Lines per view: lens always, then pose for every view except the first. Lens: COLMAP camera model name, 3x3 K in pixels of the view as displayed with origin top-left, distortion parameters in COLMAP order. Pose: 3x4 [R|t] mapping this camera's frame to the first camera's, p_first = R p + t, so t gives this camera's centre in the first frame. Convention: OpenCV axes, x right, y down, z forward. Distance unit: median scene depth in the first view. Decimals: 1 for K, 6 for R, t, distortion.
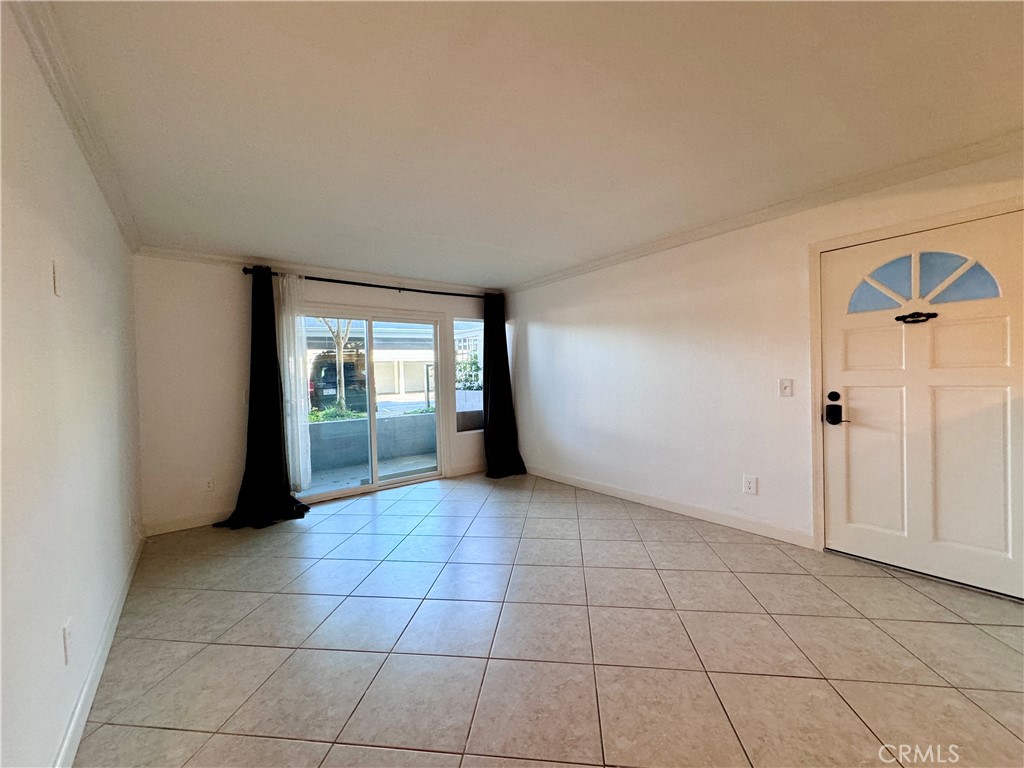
lens RADIAL K [[411.4, 0, 513.0], [0, 411.4, 382.4], [0, 0, 1]] dist [0.003015, -0.001036]
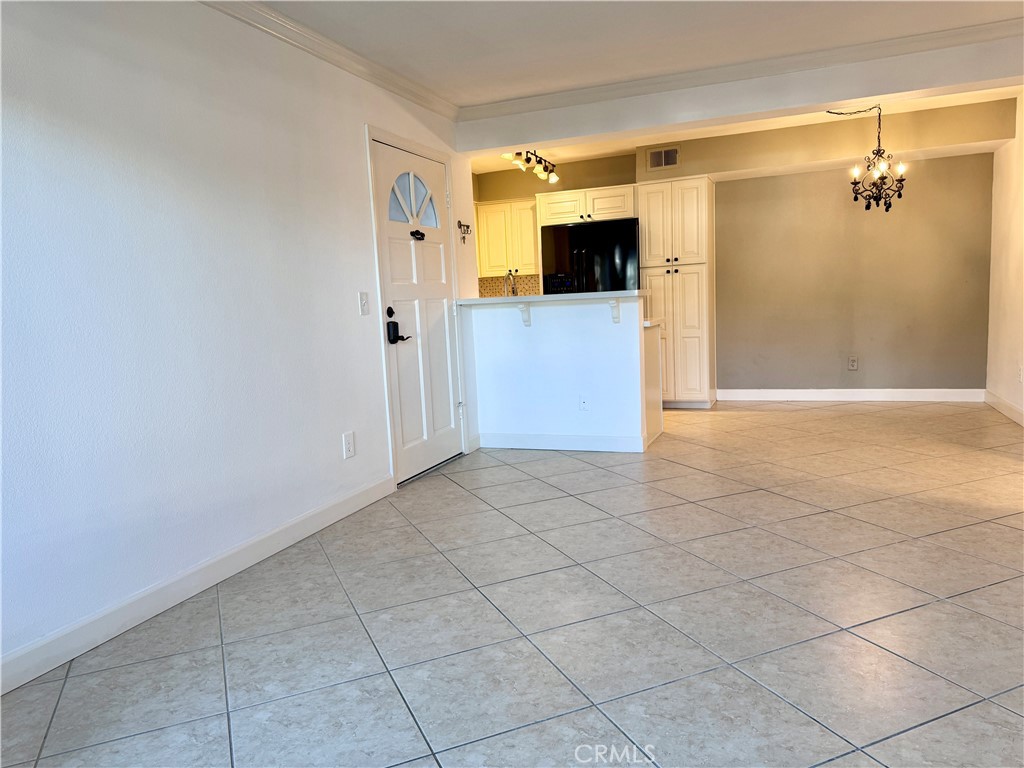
lens RADIAL K [[722.4, 0, 510.8], [0, 722.4, 385.0], [0, 0, 1]] dist [0.068201, -0.074267]
pose [[-0.510072, -0.054699, 0.858391, -0.424828], [0.074070, 0.991475, 0.107193, 0.024996], [-0.856936, 0.118257, -0.501672, 0.948858]]
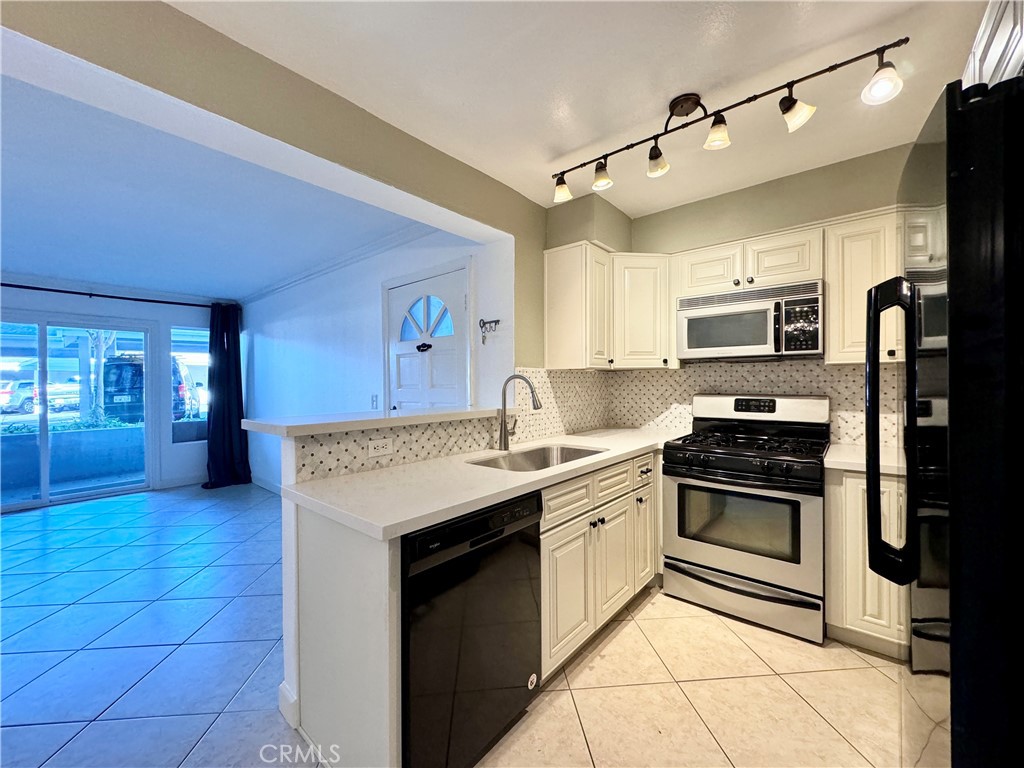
lens RADIAL K [[411.4, 0, 533.4], [0, 411.4, 385.2], [0, 0, 1]] dist [0.003015, -0.001036]
pose [[0.978481, 0.017041, 0.205633, 0.555629], [-0.014005, 0.999771, -0.016210, -0.013498], [-0.205862, 0.012982, 0.978495, -0.158404]]
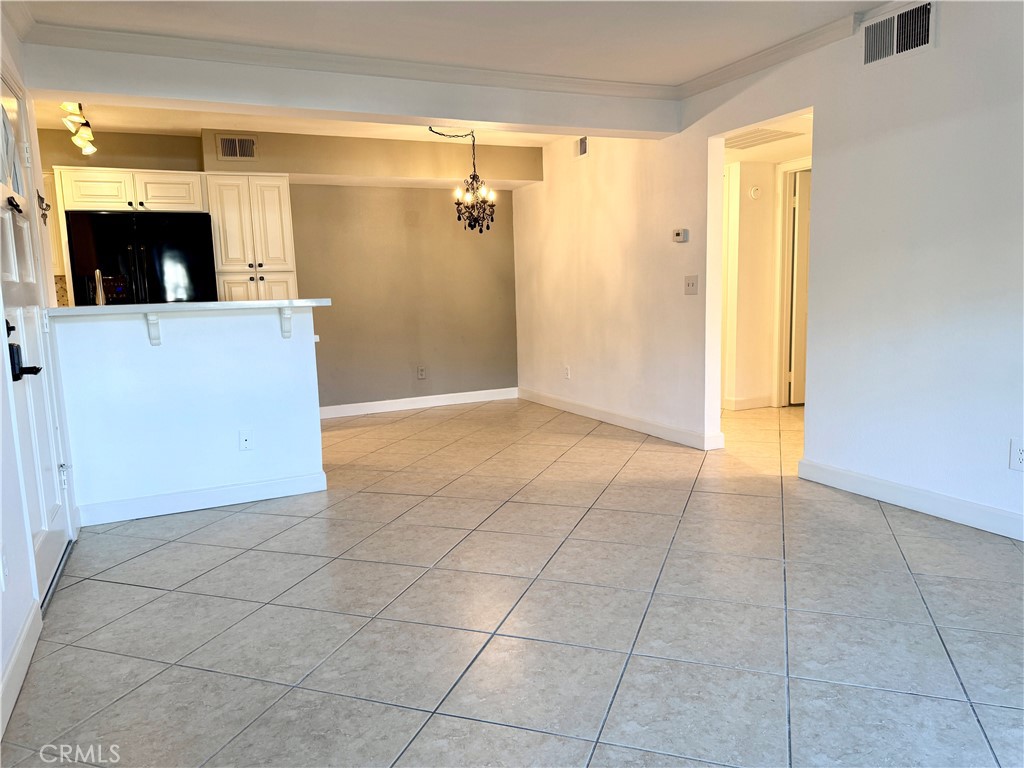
lens RADIAL K [[722.4, 0, 511.6], [0, 722.4, 372.4], [0, 0, 1]] dist [0.068201, -0.074267]
pose [[-0.975406, 0.029766, 0.218398, -0.034665], [0.058784, 0.990083, 0.127597, 0.004765], [-0.212434, 0.137297, -0.967482, 1.072150]]
